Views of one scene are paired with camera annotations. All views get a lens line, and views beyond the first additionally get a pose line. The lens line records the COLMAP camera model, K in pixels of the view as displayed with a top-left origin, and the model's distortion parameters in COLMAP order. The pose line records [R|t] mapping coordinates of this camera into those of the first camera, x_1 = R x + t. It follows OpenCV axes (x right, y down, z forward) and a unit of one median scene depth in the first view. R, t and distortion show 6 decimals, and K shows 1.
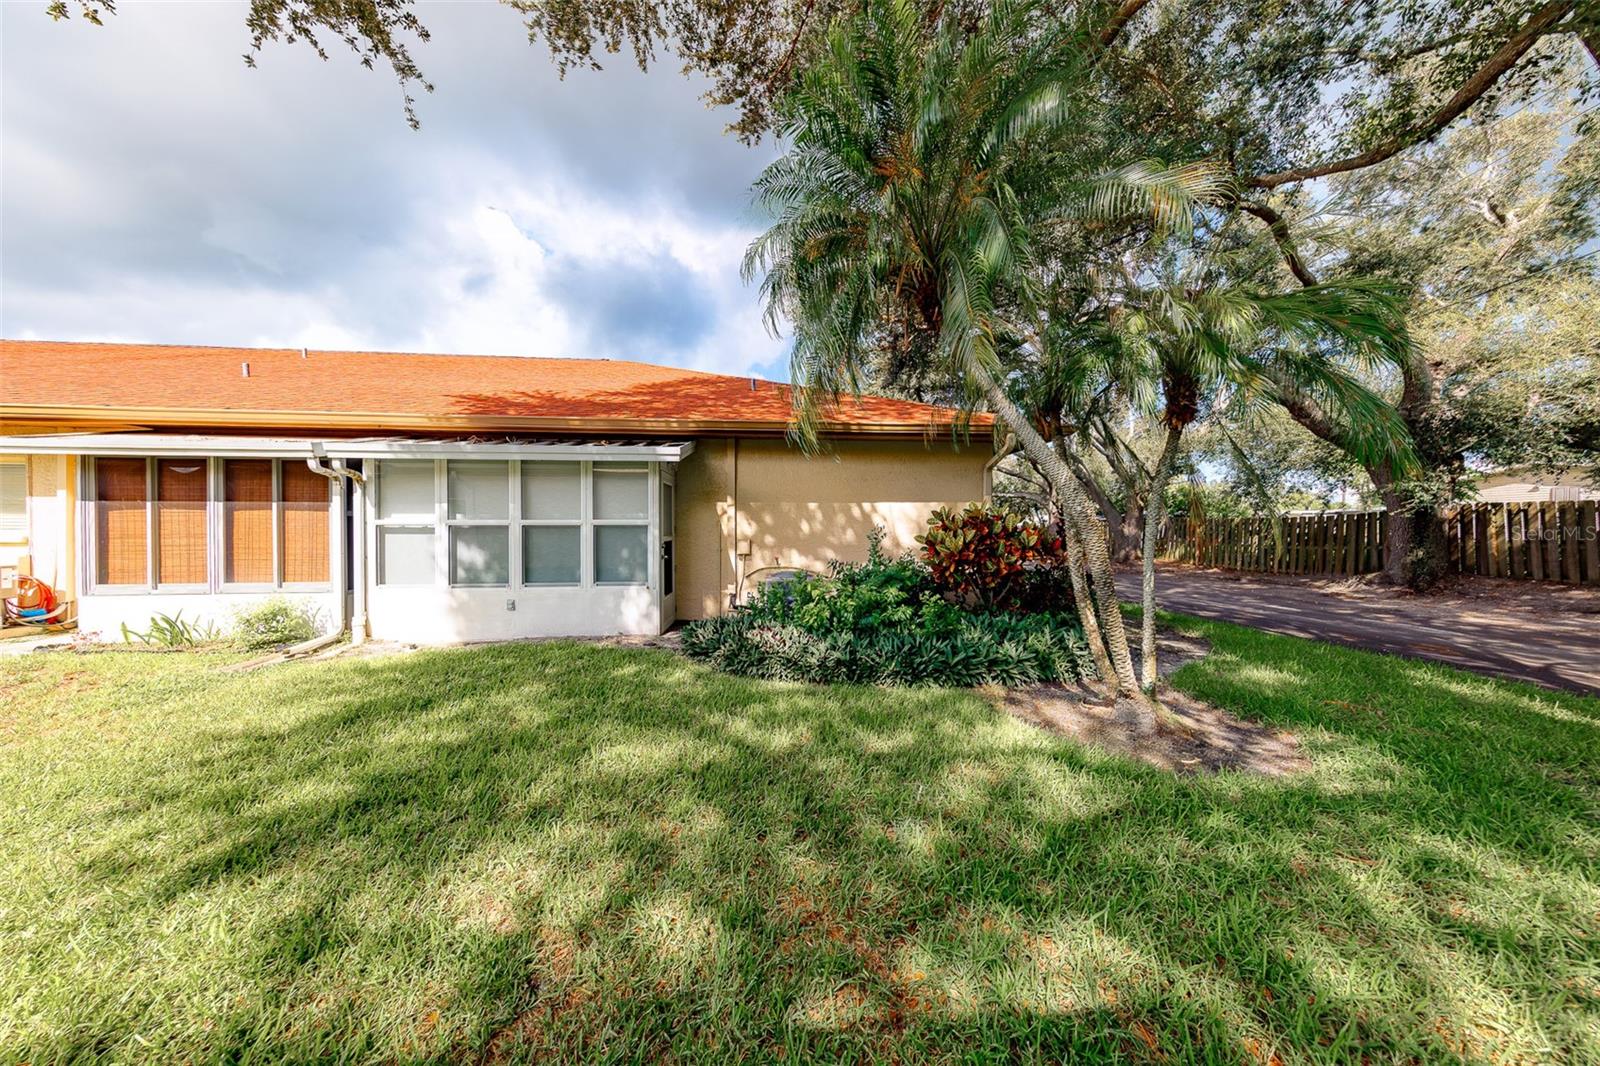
lens RADIAL K [[514.5, 0, 798.5], [0, 514.5, 516.7], [0, 0, 1]] dist [0.016573, -0.001235]
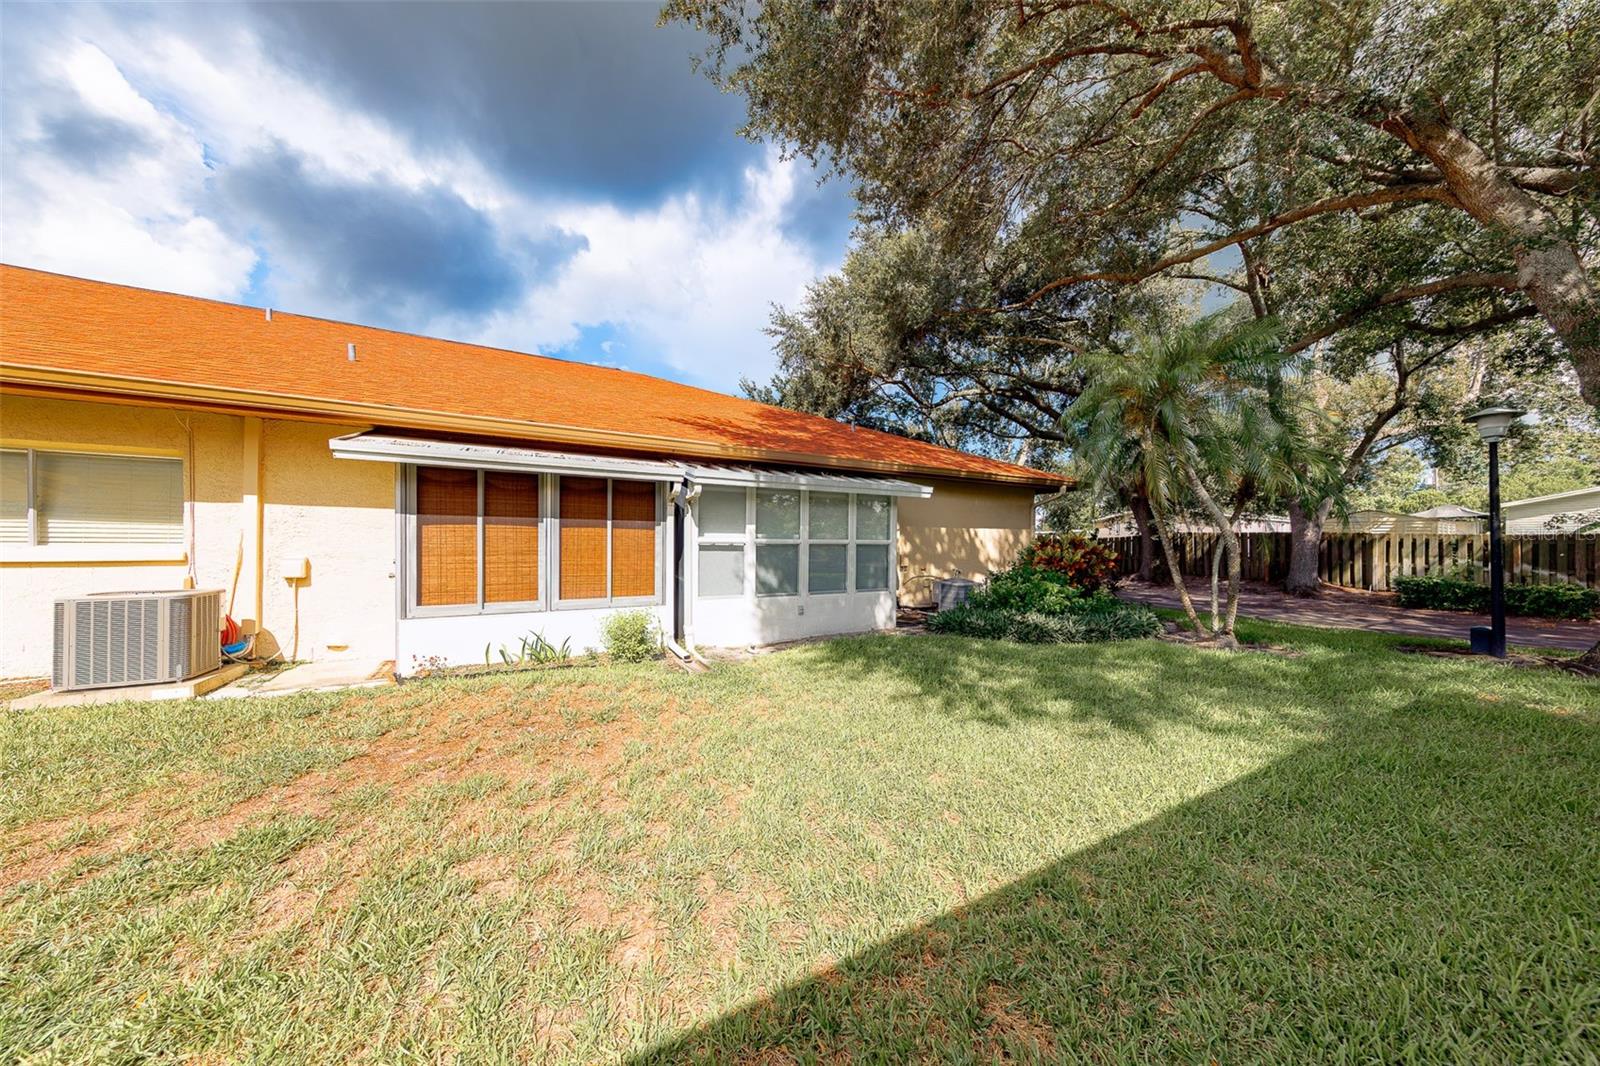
lens RADIAL K [[514.5, 0, 806.3], [0, 514.5, 538.8], [0, 0, 1]] dist [0.016573, -0.001235]
pose [[0.902944, 0.011522, 0.429604, -1.059931], [-0.018016, 0.999777, 0.011050, -0.010716], [-0.429381, -0.017717, 0.902950, -0.076734]]
